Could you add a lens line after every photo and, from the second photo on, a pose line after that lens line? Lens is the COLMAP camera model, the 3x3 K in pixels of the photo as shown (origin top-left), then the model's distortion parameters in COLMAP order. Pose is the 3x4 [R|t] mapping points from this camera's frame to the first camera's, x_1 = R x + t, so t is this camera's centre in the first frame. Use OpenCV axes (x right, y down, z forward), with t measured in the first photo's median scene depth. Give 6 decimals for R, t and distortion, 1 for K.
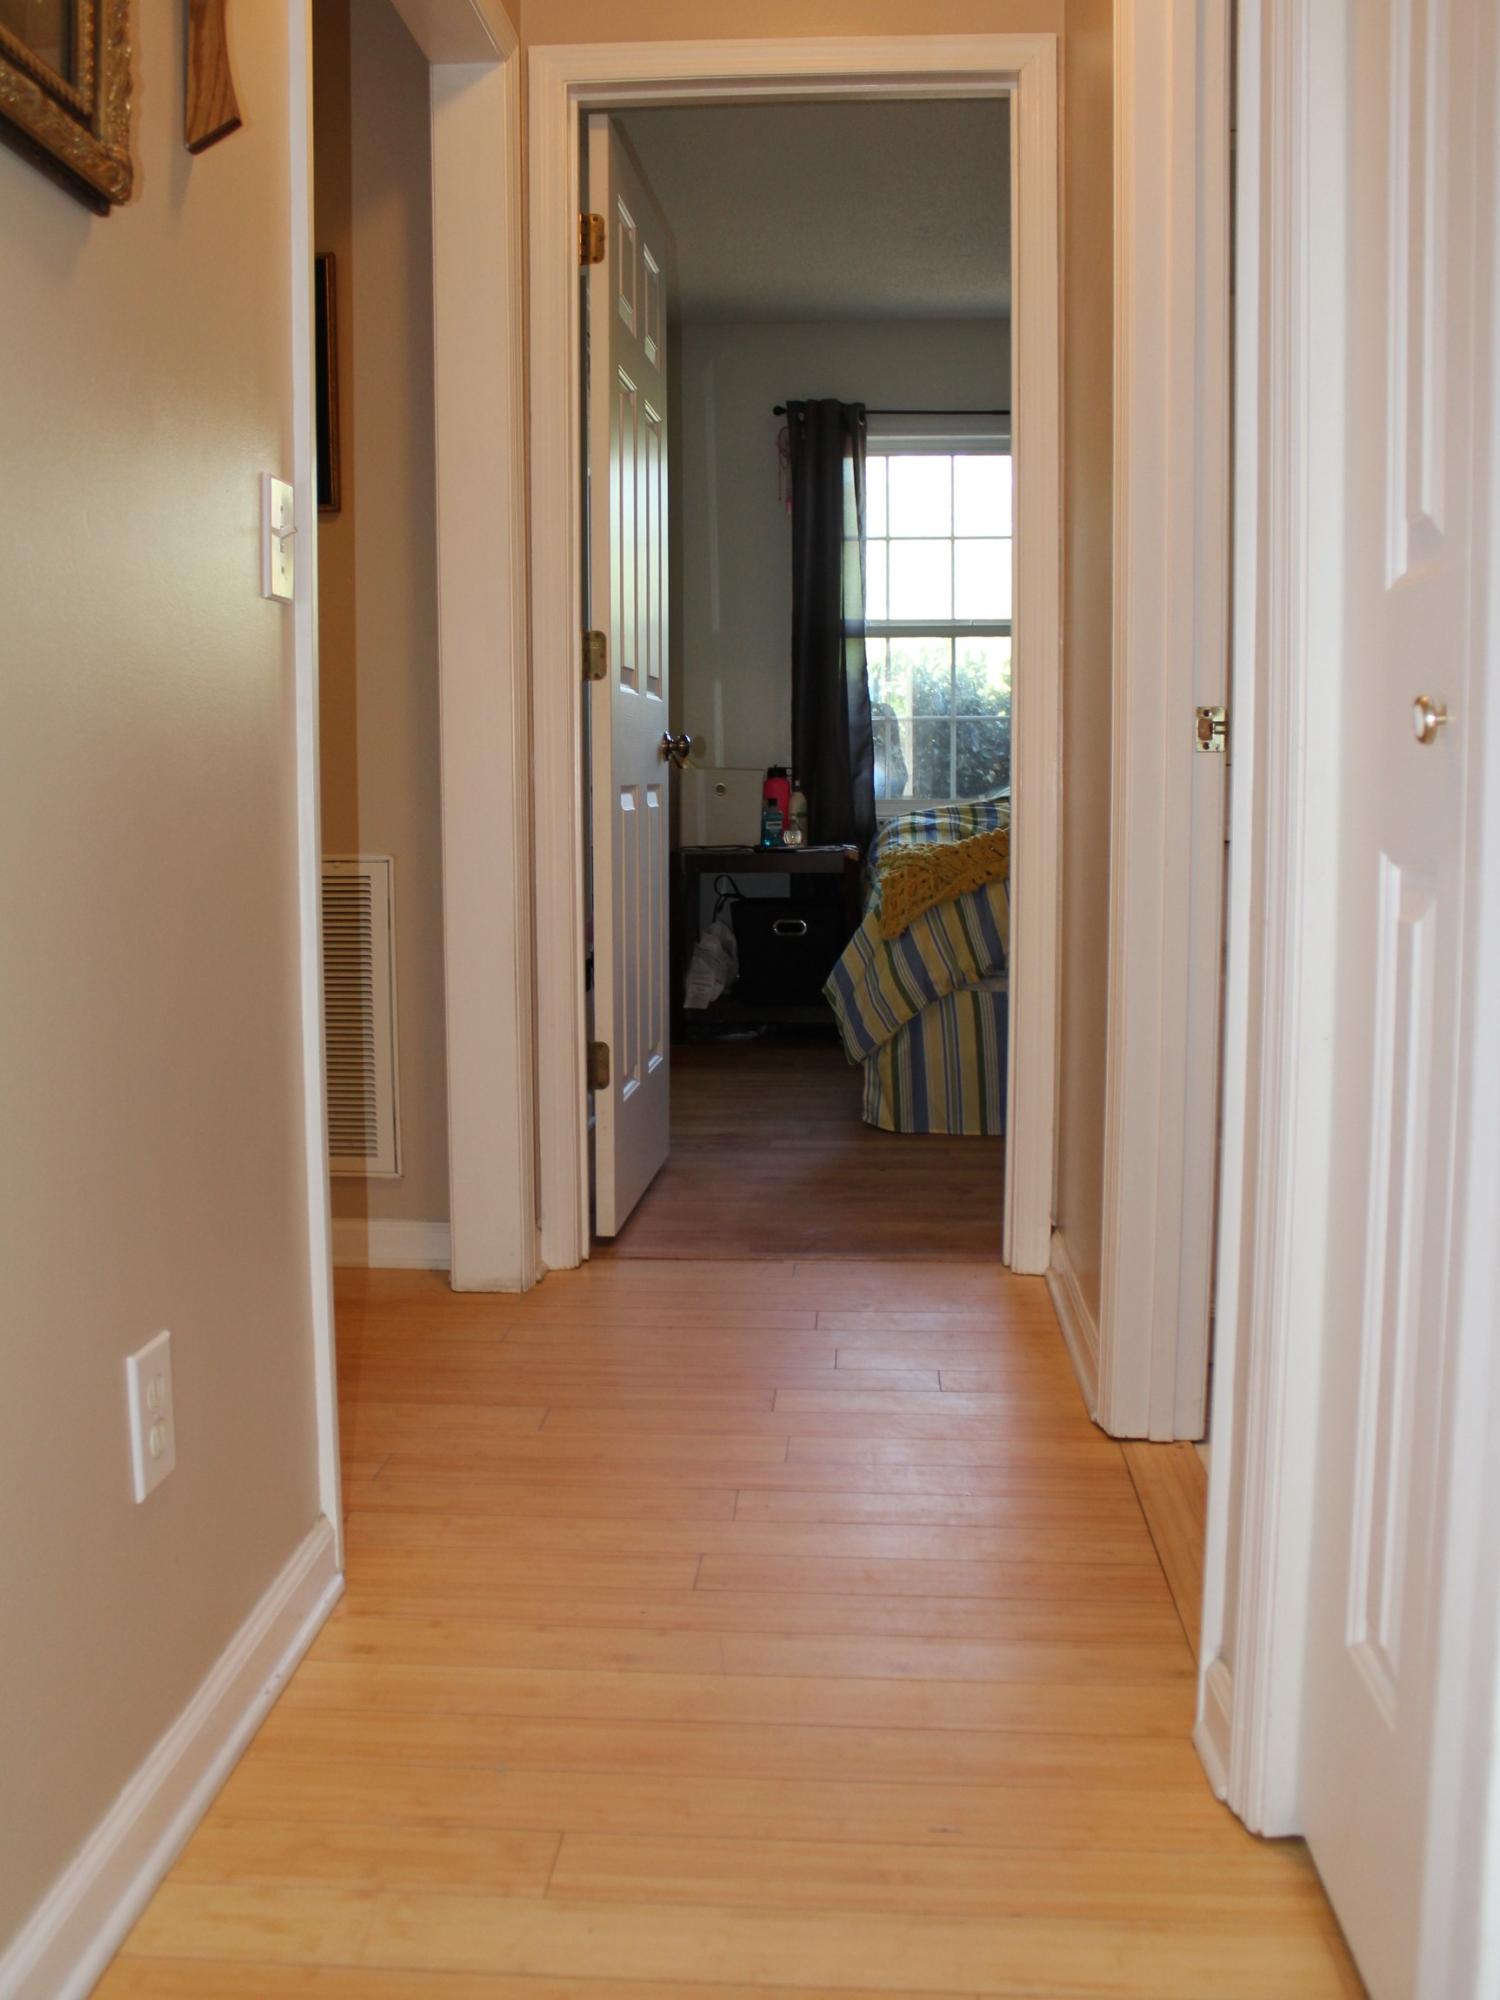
lens RADIAL K [[1922.1, 0, 750.0], [0, 1922.1, 1000.0], [0, 0, 1]] dist [-0.056080, 0.006927]
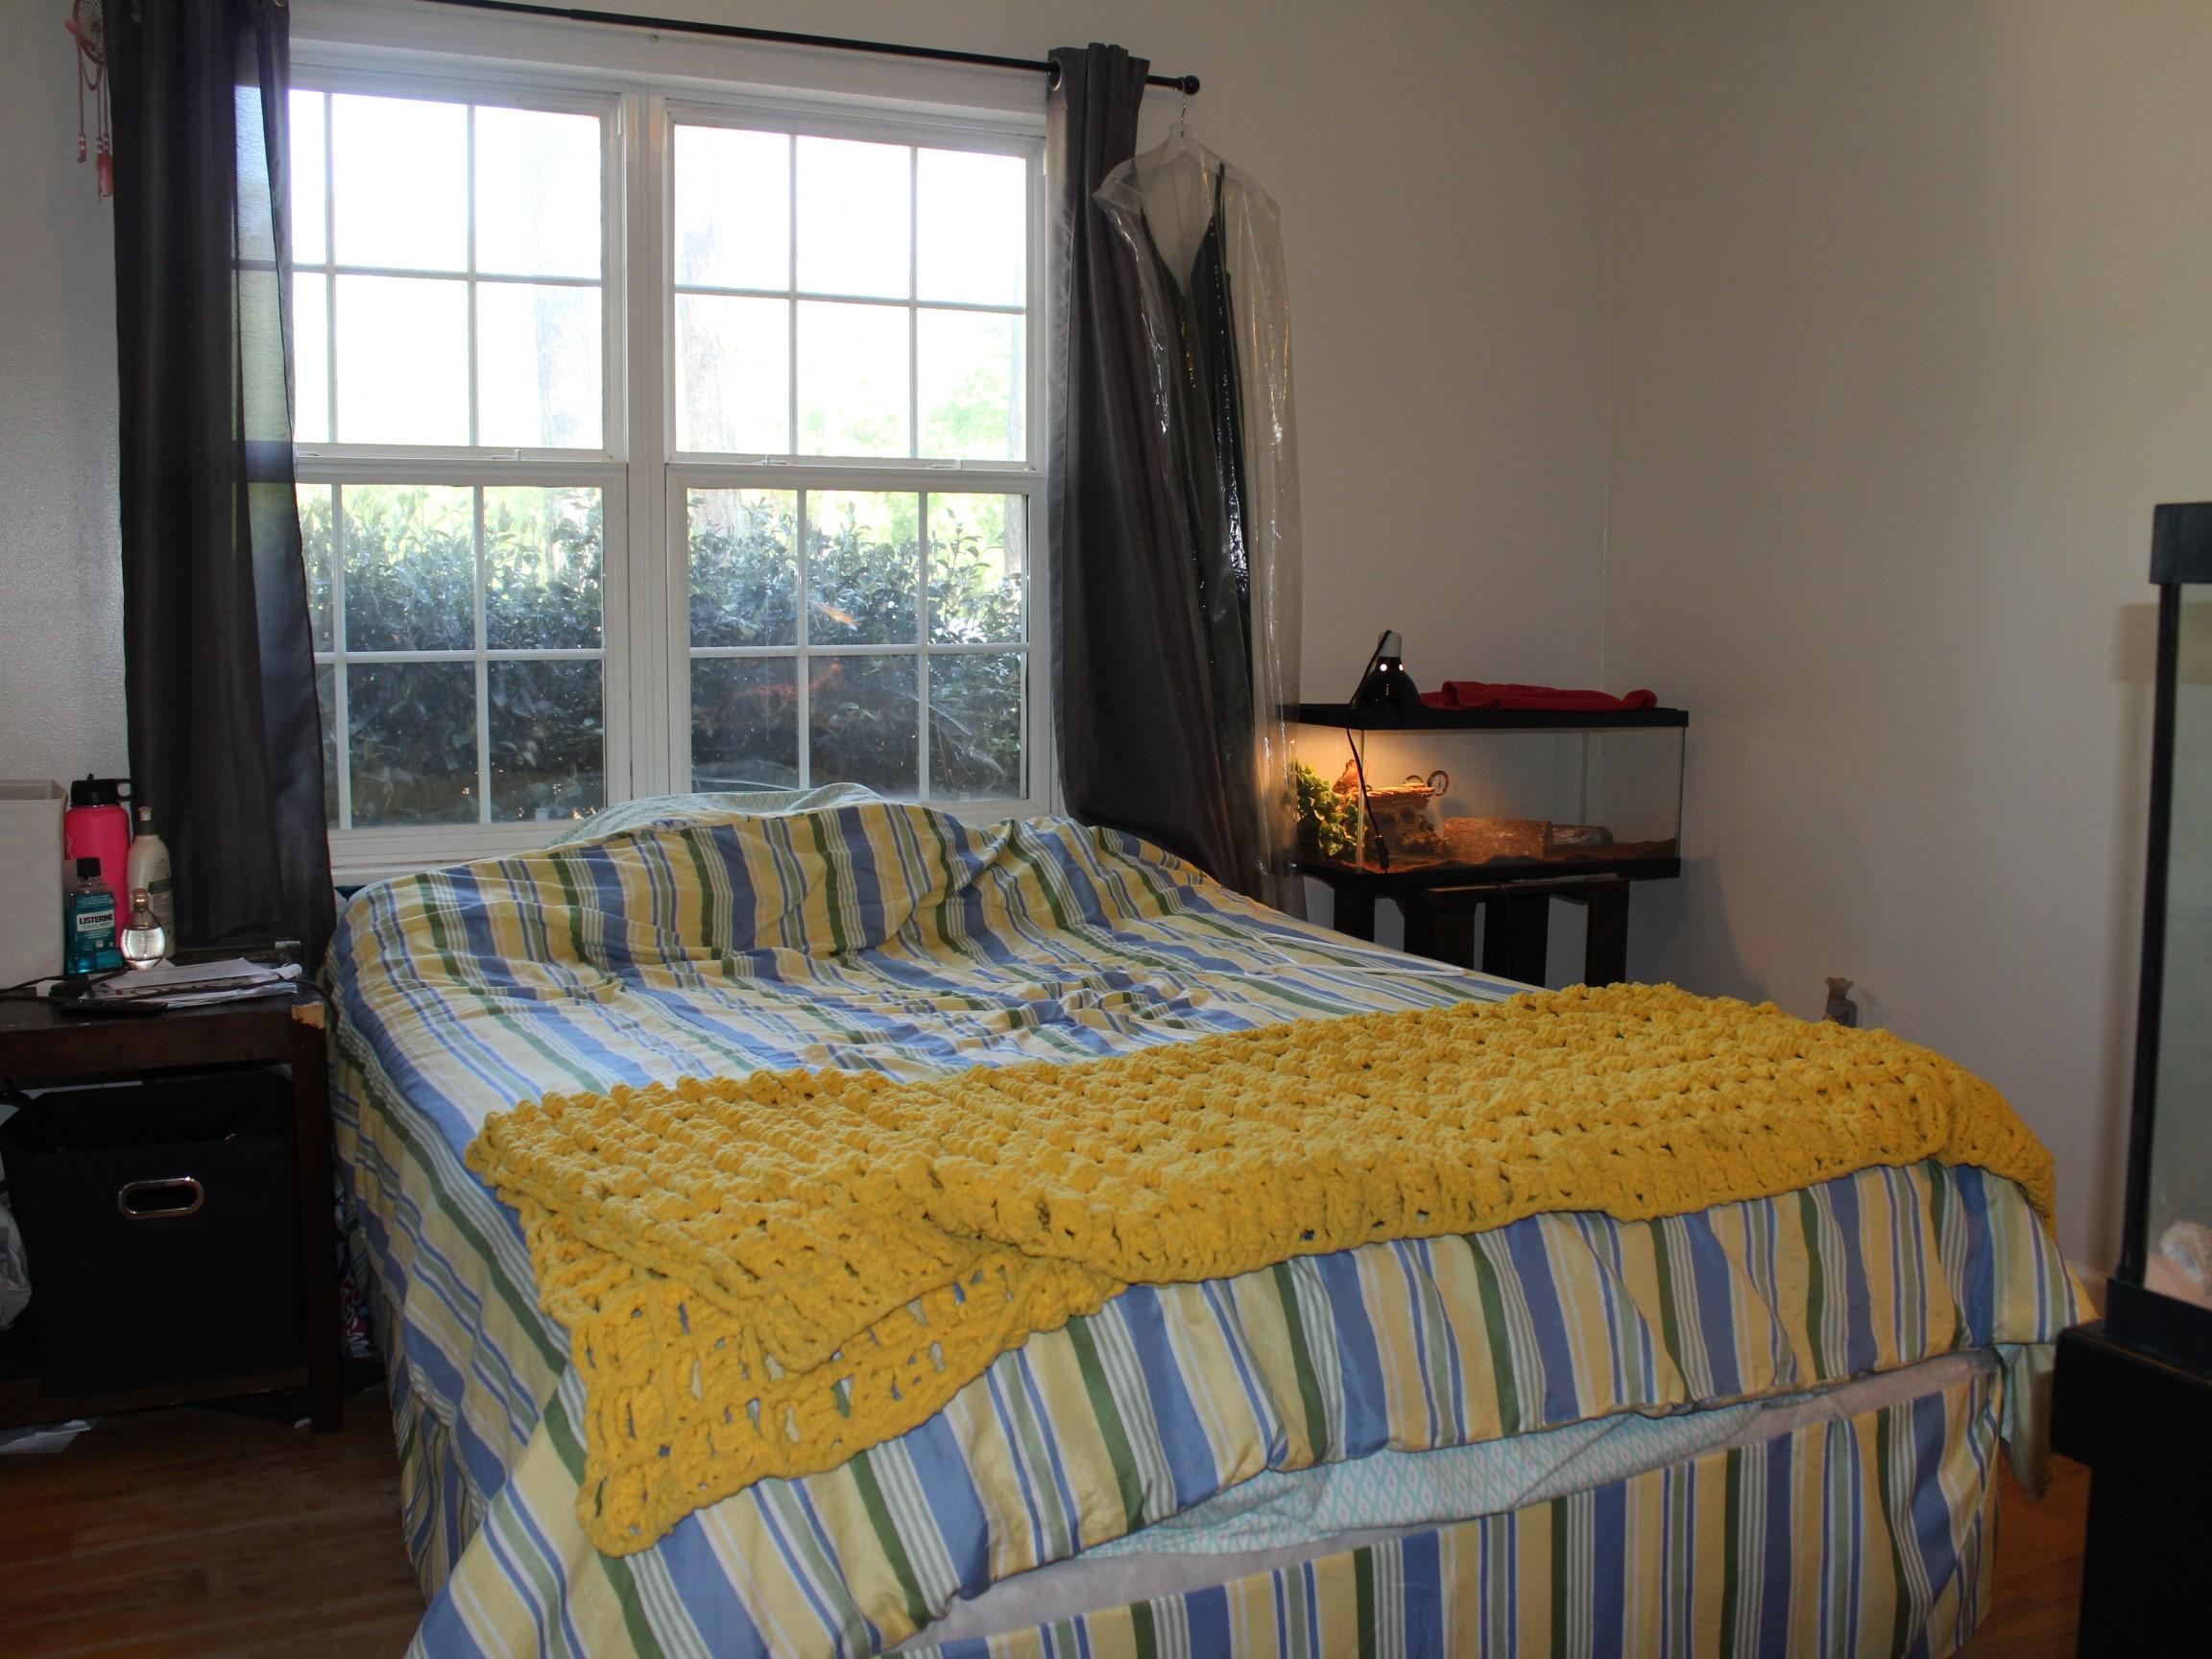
lens RADIAL K [[2067.9, 0, 1127.8], [0, 2067.9, 818.0], [0, 0, 1]] dist [-0.165973, 0.144076]
pose [[0.866504, -0.043114, 0.497304, -0.008157], [0.046409, 0.998906, 0.005738, -0.104830], [-0.497007, 0.018108, 0.867557, 0.498645]]
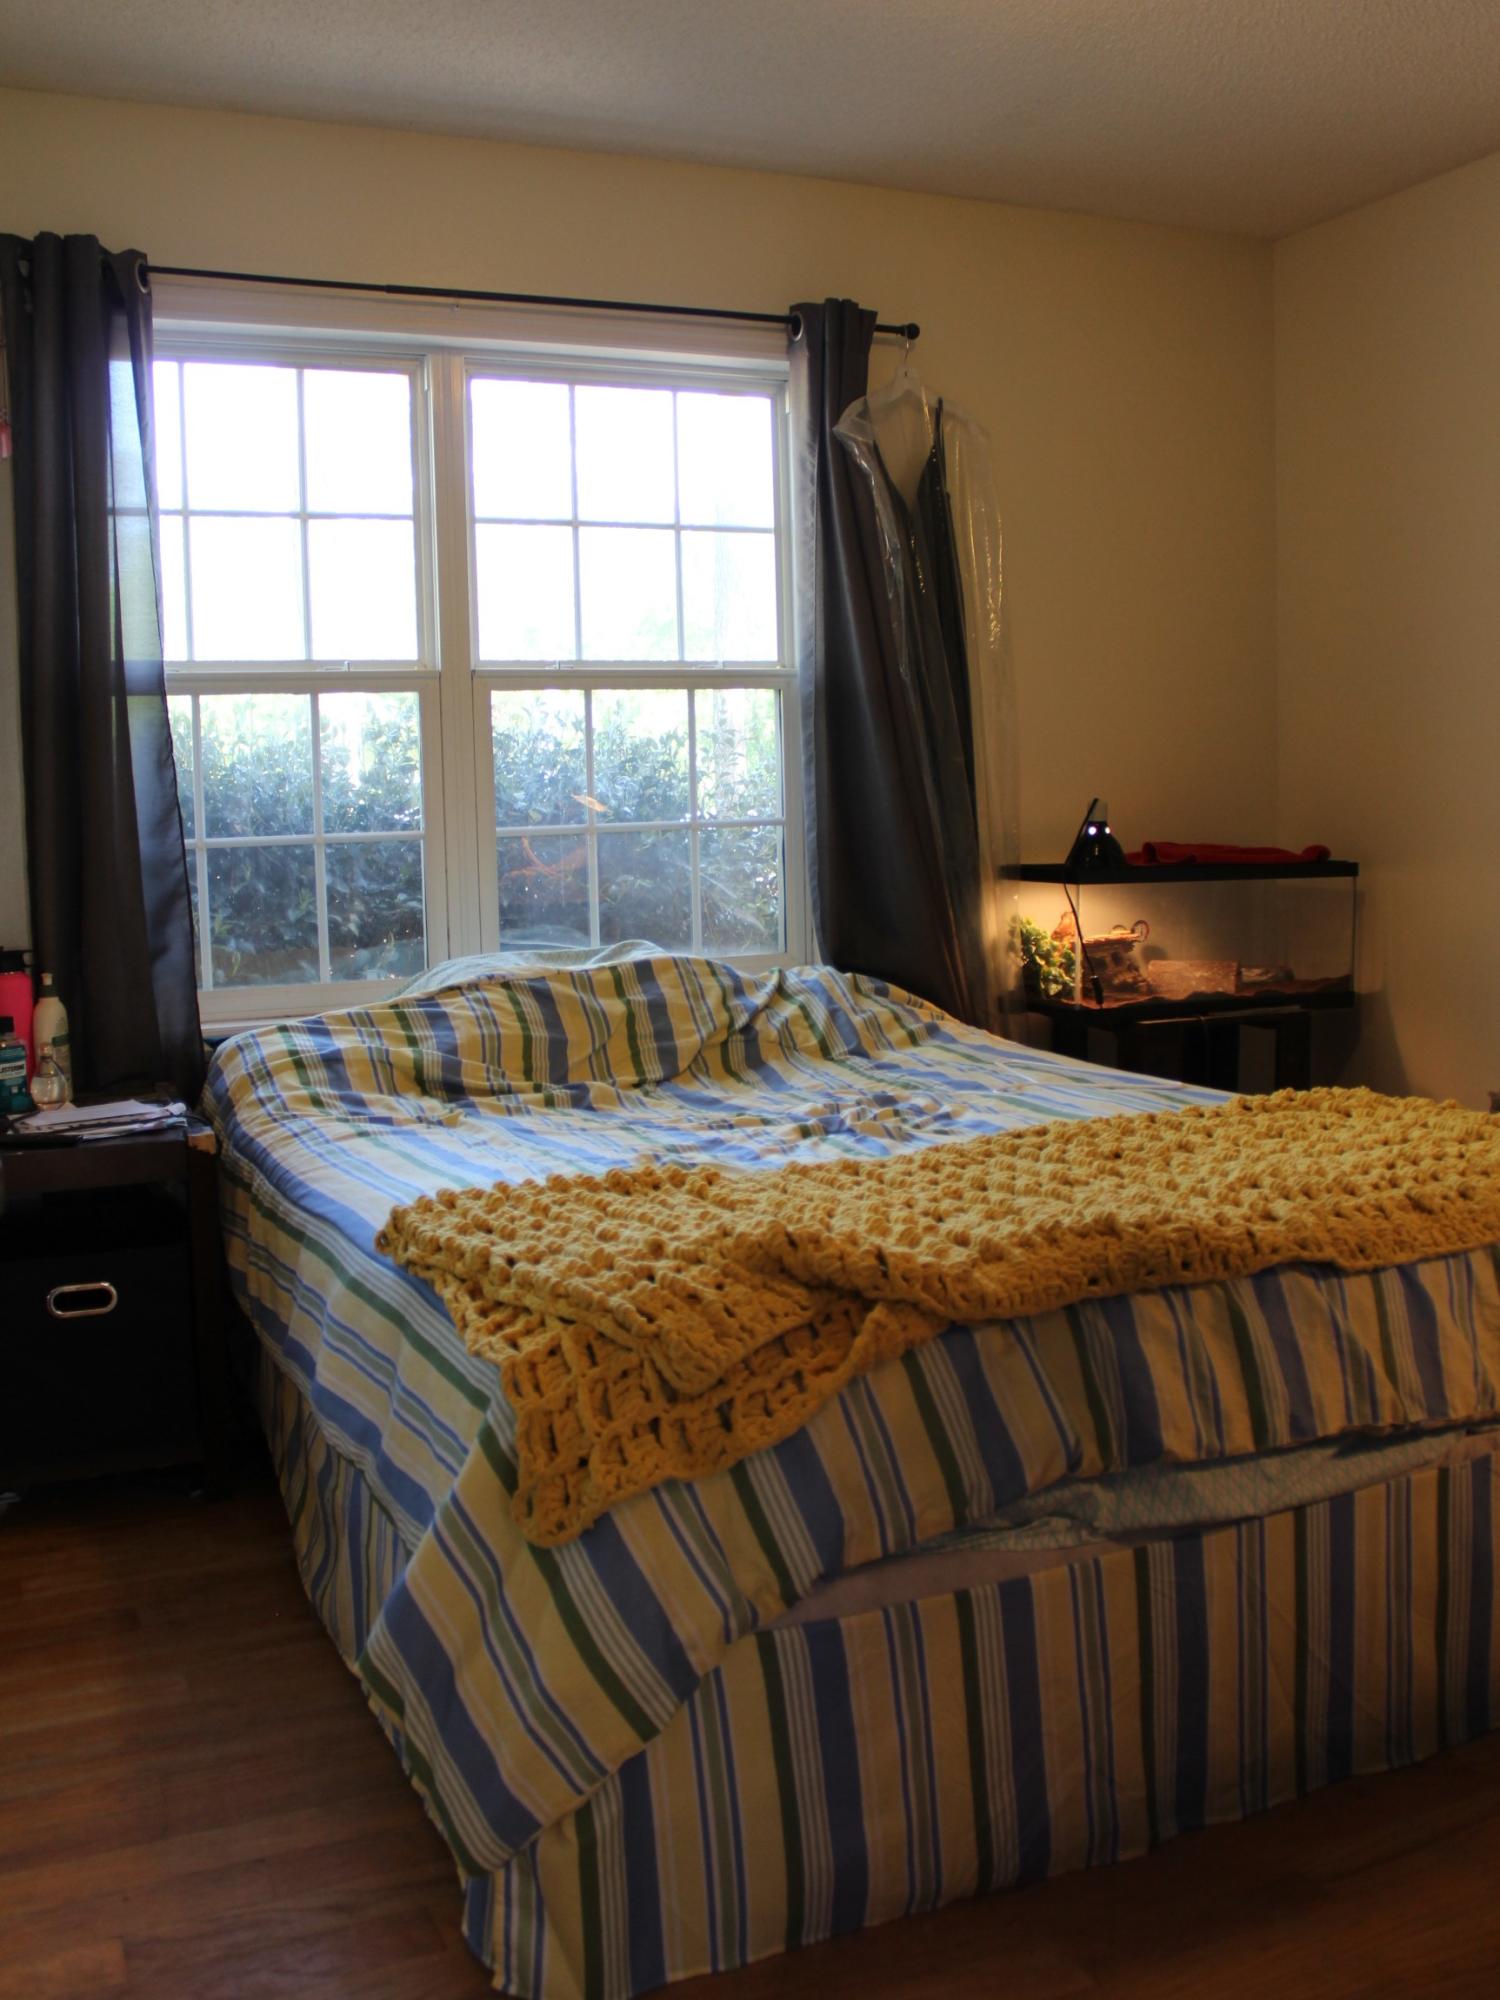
lens RADIAL K [[1869.7, 0, 748.4], [0, 1869.7, 976.7], [0, 0, 1]] dist [-0.165973, 0.144076]
pose [[0.883081, -0.061203, 0.465211, -0.037206], [0.071613, 0.997421, -0.004717, -0.098380], [-0.463723, 0.037480, 0.885187, 0.485808]]
